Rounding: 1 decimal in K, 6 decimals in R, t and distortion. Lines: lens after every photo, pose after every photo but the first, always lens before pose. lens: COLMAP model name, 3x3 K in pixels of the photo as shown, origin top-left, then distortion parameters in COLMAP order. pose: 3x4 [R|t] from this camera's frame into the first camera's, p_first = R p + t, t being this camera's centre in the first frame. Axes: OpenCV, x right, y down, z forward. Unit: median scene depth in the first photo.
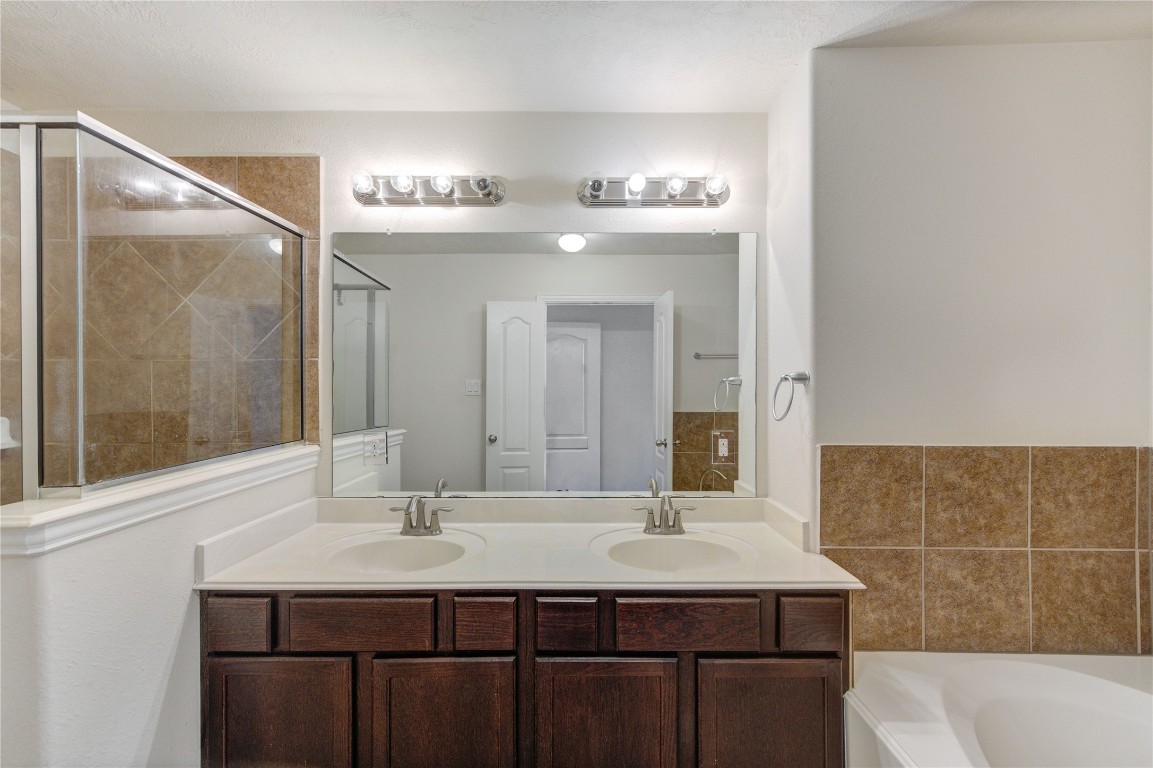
lens RADIAL K [[450.8, 0, 579.6], [0, 450.8, 389.5], [0, 0, 1]] dist [0.002776, 0.000145]
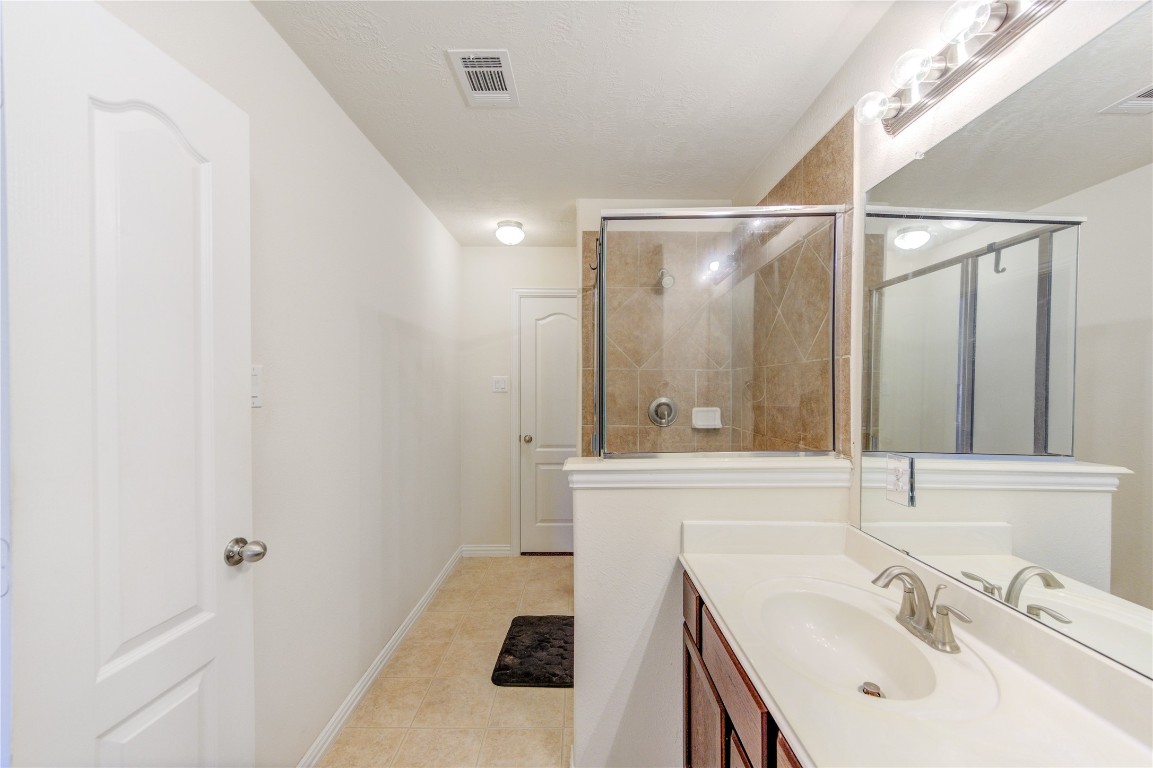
lens RADIAL K [[450.8, 0, 579.6], [0, 450.8, 389.5], [0, 0, 1]] dist [0.002776, 0.000145]
pose [[0.009882, 0.010589, -0.999895, 0.235706], [-0.007446, 0.999917, 0.010516, -0.011340], [0.999923, 0.007341, 0.009960, 0.501413]]
